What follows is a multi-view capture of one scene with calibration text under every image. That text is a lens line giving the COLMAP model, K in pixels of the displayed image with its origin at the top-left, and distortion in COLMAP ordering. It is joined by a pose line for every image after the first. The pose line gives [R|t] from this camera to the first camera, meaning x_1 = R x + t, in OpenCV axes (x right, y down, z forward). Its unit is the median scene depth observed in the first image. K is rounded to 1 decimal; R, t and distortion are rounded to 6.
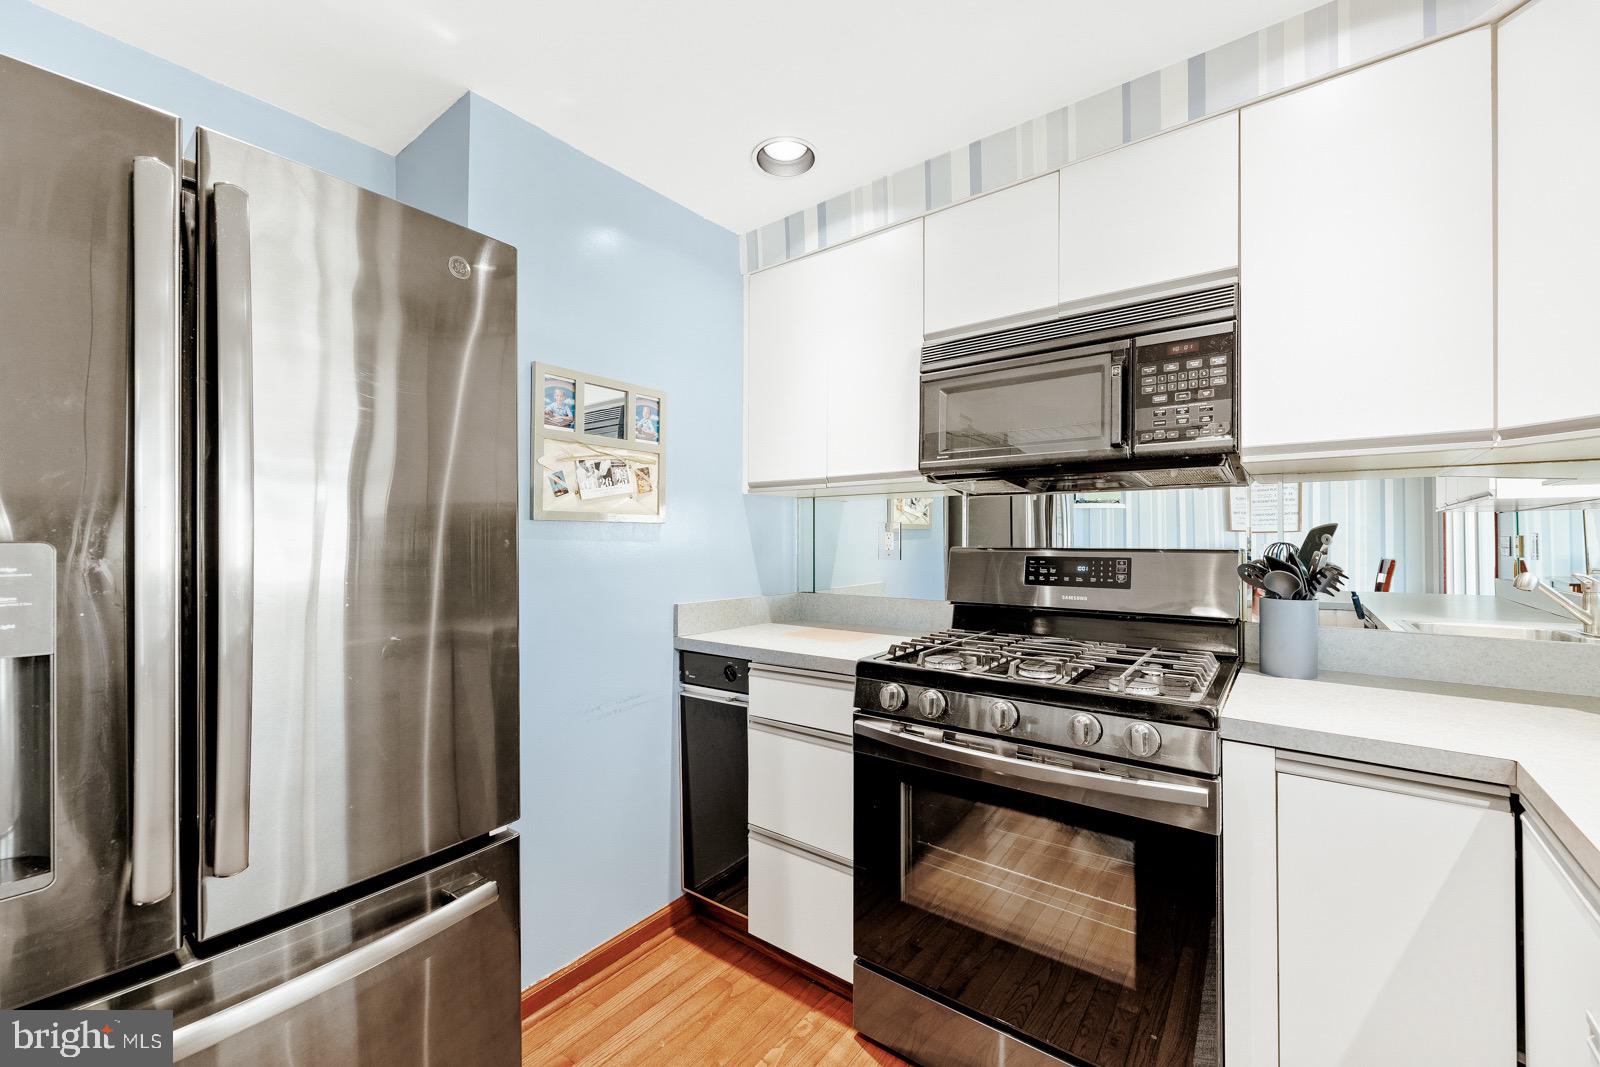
lens RADIAL K [[657.7, 0, 793.9], [0, 657.7, 528.6], [0, 0, 1]] dist [0.006390, -0.001031]
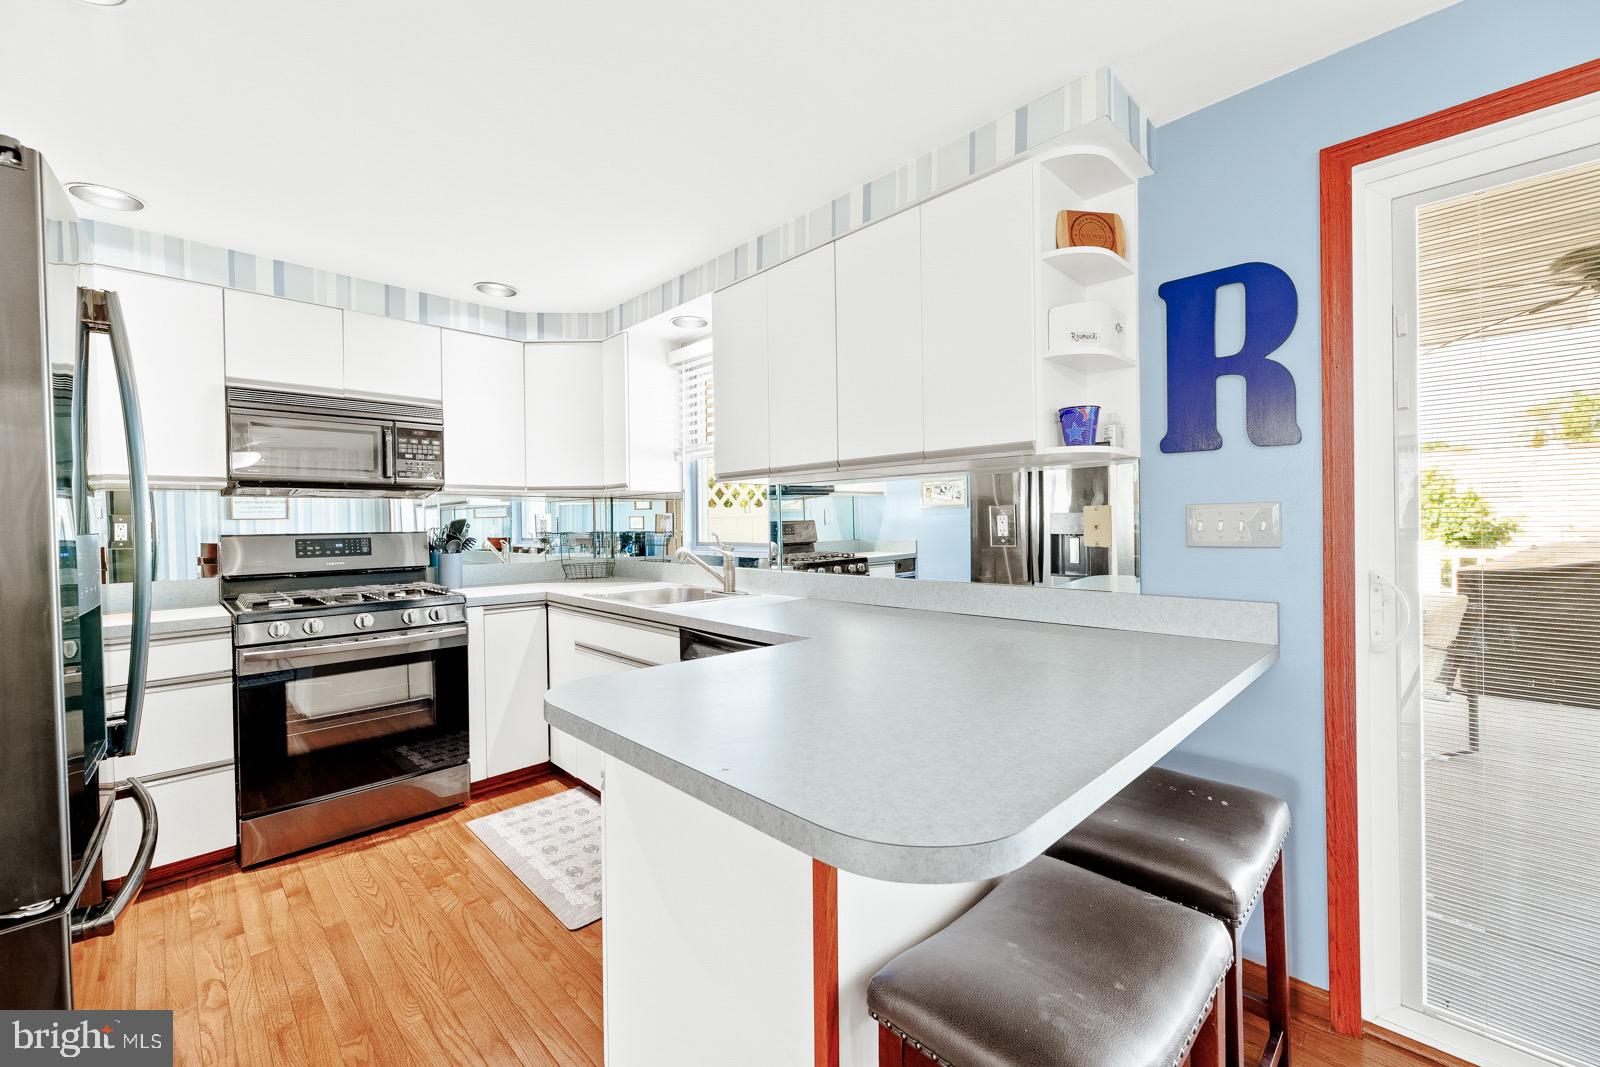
lens RADIAL K [[657.7, 0, 799.7], [0, 657.7, 534.4], [0, 0, 1]] dist [0.006390, -0.001031]
pose [[0.123592, -0.025234, 0.992012, -1.265040], [-0.003959, 0.999656, 0.025922, -0.016598], [-0.992325, -0.007131, 0.123449, -0.414304]]
